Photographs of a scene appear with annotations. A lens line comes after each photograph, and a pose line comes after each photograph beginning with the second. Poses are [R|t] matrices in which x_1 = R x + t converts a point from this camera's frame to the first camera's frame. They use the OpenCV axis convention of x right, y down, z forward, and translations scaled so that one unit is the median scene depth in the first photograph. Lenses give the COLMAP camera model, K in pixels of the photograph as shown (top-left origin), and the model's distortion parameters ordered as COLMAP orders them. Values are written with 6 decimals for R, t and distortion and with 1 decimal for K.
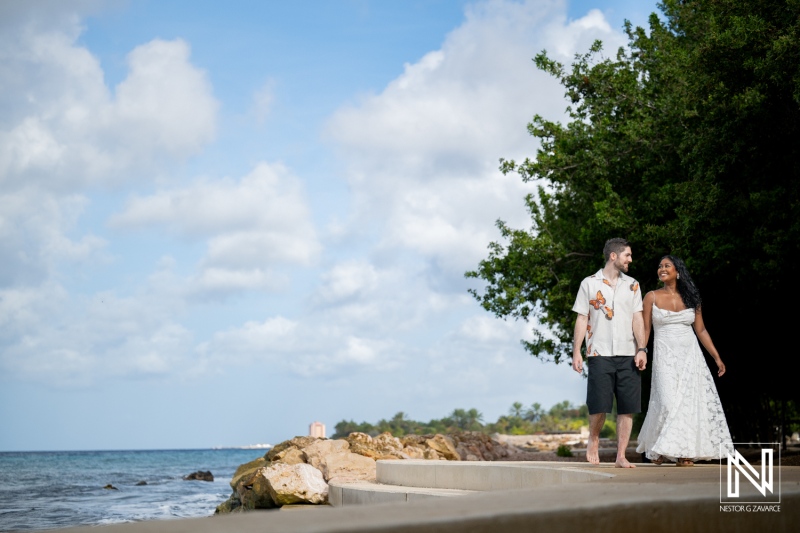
lens RADIAL K [[1825.7, 0, 398.9], [0, 1825.7, 266.3], [0, 0, 1]] dist [0.243531, 0.000000]
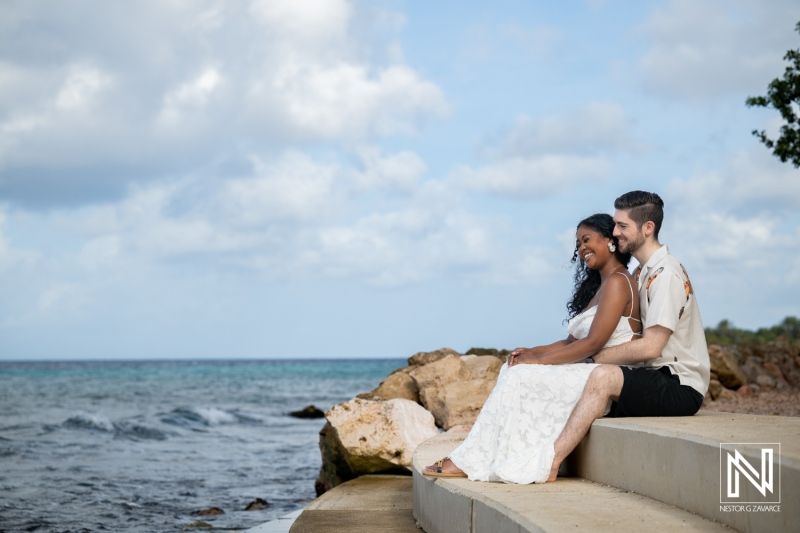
lens RADIAL K [[1763.1, 0, 401.0], [0, 1763.1, 270.1], [0, 0, 1]] dist [0.442099, 0.000000]
pose [[0.983748, 0.001733, -0.179549, 0.030613], [0.007631, 0.998647, 0.051446, 0.030049], [0.179395, -0.051980, 0.982403, 0.346596]]
